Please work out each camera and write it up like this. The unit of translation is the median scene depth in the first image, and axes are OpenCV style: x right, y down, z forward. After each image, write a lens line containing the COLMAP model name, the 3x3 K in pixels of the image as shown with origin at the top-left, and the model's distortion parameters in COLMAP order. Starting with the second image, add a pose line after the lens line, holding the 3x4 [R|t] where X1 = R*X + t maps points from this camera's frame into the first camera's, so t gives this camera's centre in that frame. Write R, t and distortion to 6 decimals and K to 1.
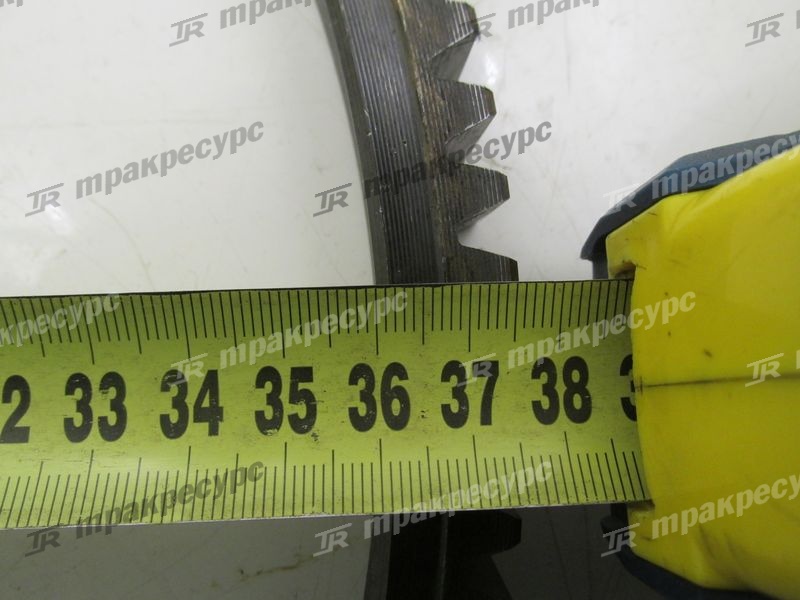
lens RADIAL K [[661.6, 0, 377.4], [0, 661.6, 310.7], [0, 0, 1]] dist [-0.020171, 0.045480]
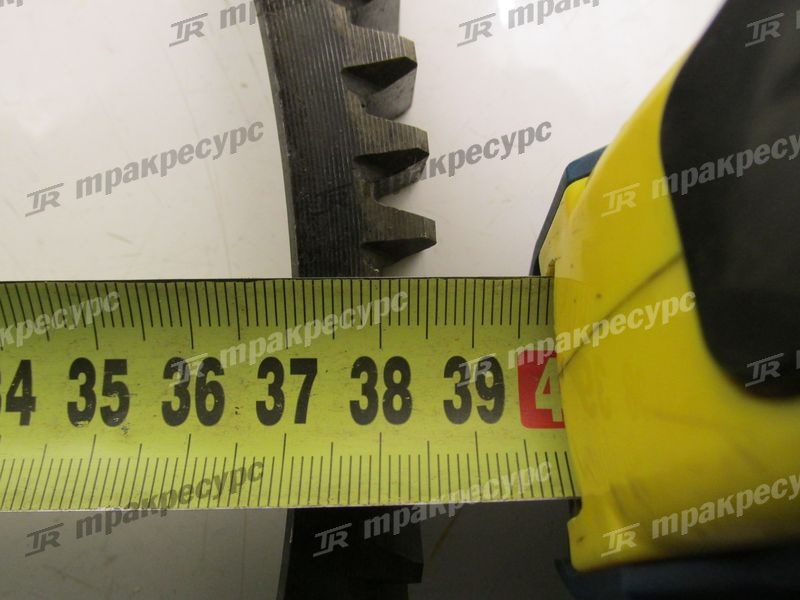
lens RADIAL K [[661.6, 0, 394.4], [0, 661.6, 306.9], [0, 0, 1]] dist [-0.020171, 0.045480]
pose [[0.998800, 0.024386, -0.042472, 0.476410], [-0.024122, 0.999686, 0.006713, -0.014804], [0.042622, -0.005681, 0.999075, 0.033311]]
